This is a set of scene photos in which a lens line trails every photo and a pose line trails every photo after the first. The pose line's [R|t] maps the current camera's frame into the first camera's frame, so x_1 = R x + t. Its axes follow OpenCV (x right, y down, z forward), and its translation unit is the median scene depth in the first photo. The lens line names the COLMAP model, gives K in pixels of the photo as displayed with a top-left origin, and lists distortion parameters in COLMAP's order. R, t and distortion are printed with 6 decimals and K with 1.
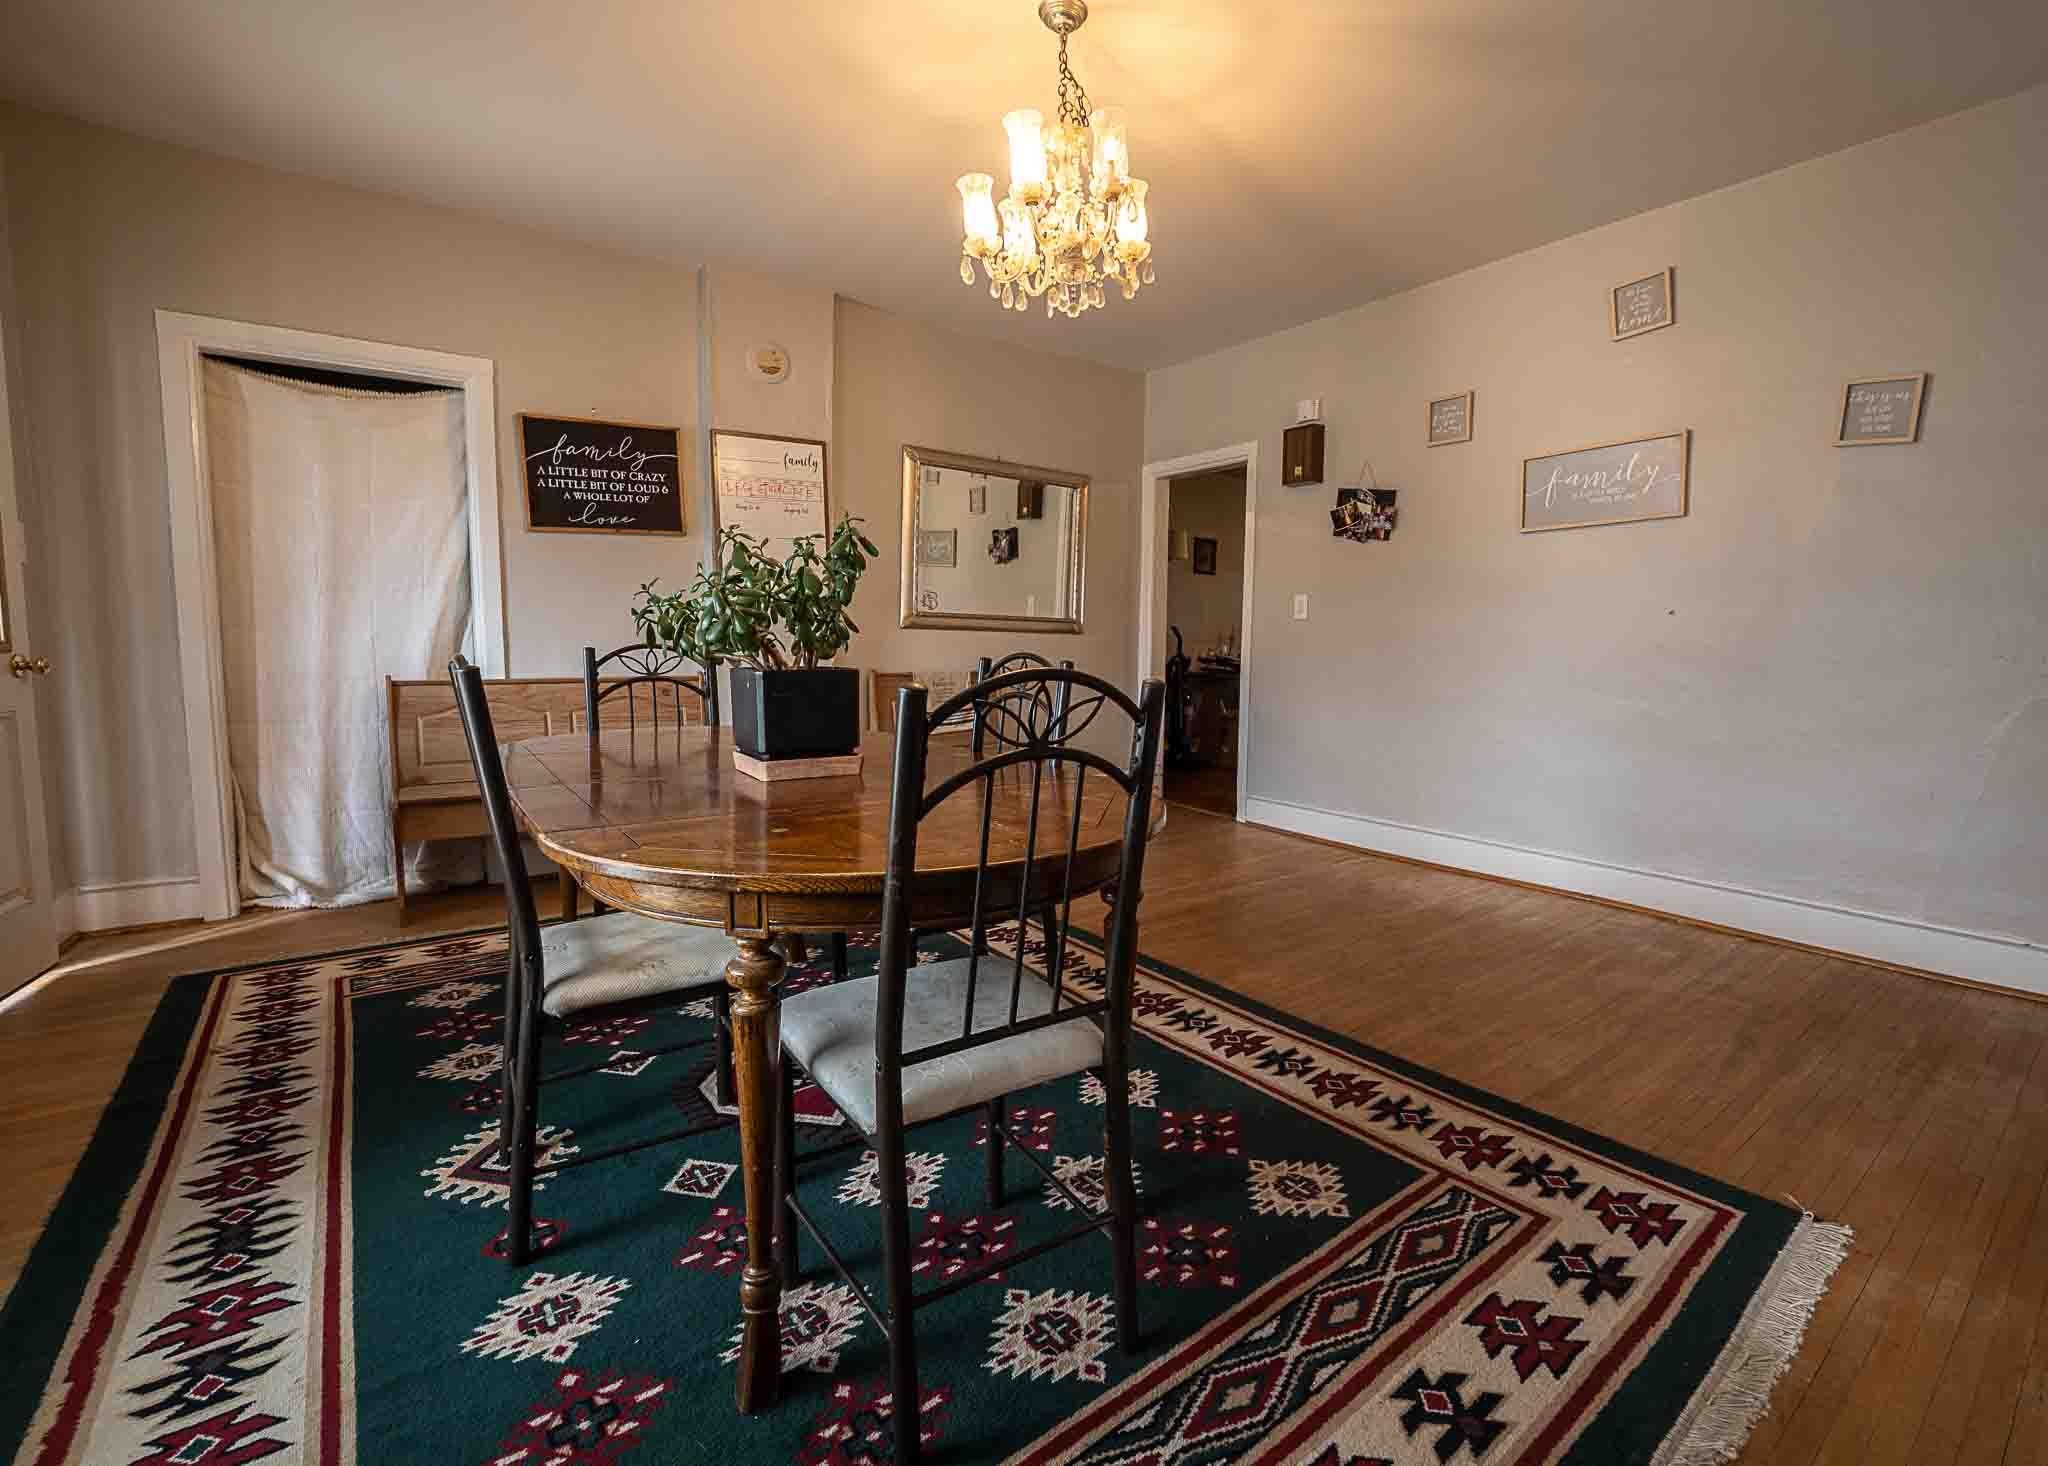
lens RADIAL K [[901.8, 0, 1036.5], [0, 901.8, 742.6], [0, 0, 1]] dist [-0.020074, -0.000386]
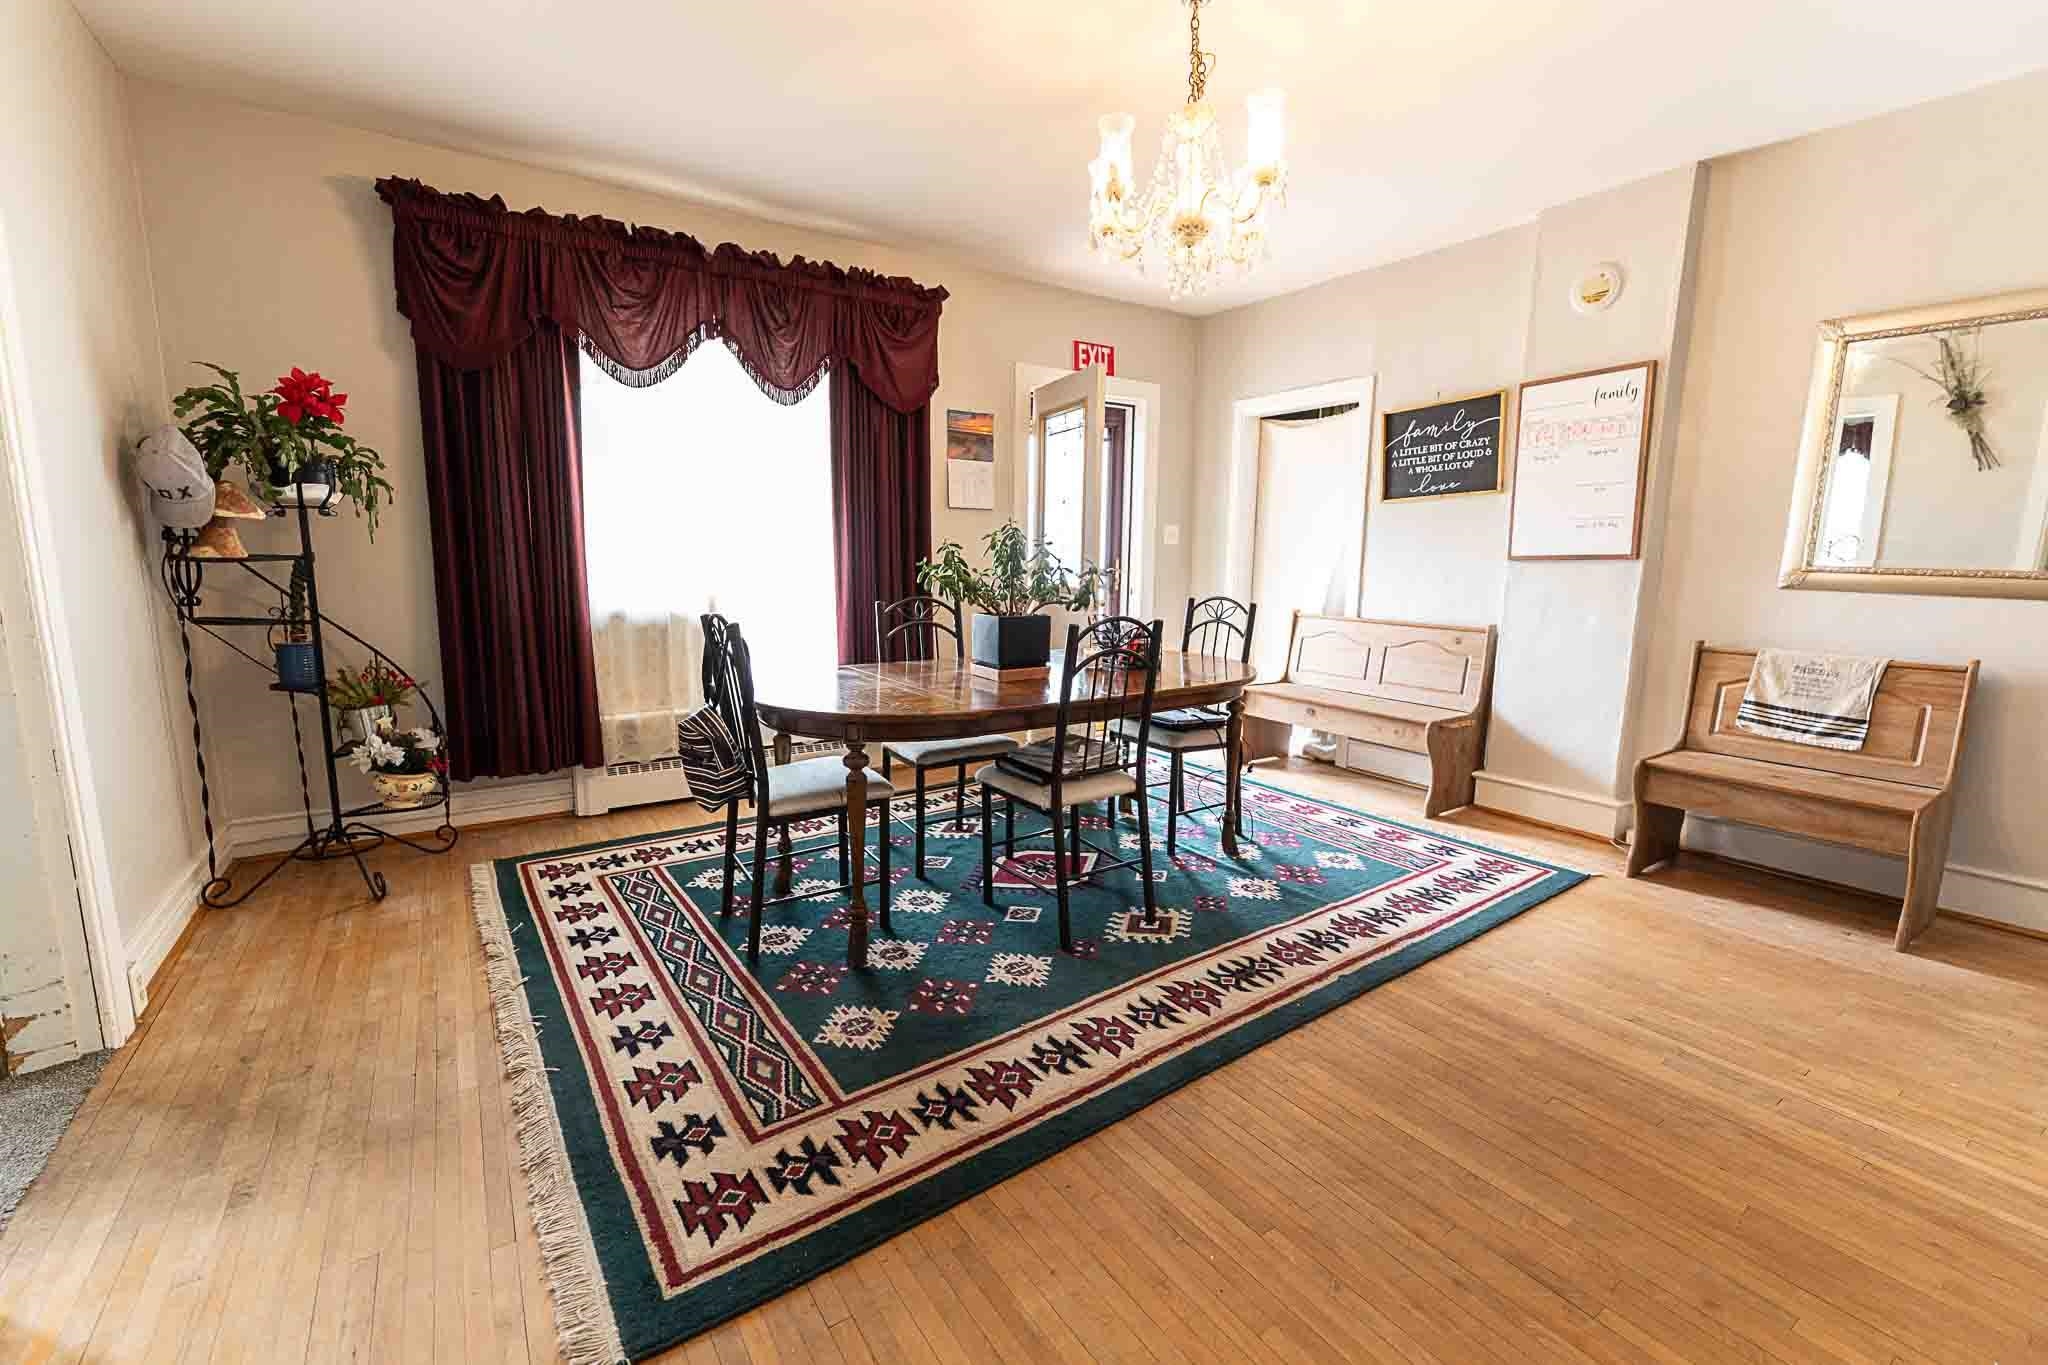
lens RADIAL K [[828.6, 0, 1035.0], [0, 828.6, 670.4], [0, 0, 1]] dist [0.000685, 0.000077]
pose [[-0.020119, 0.126290, -0.991789, 1.233633], [-0.130534, 0.983167, 0.127840, -0.171478], [0.991240, 0.132035, -0.003295, 1.043558]]
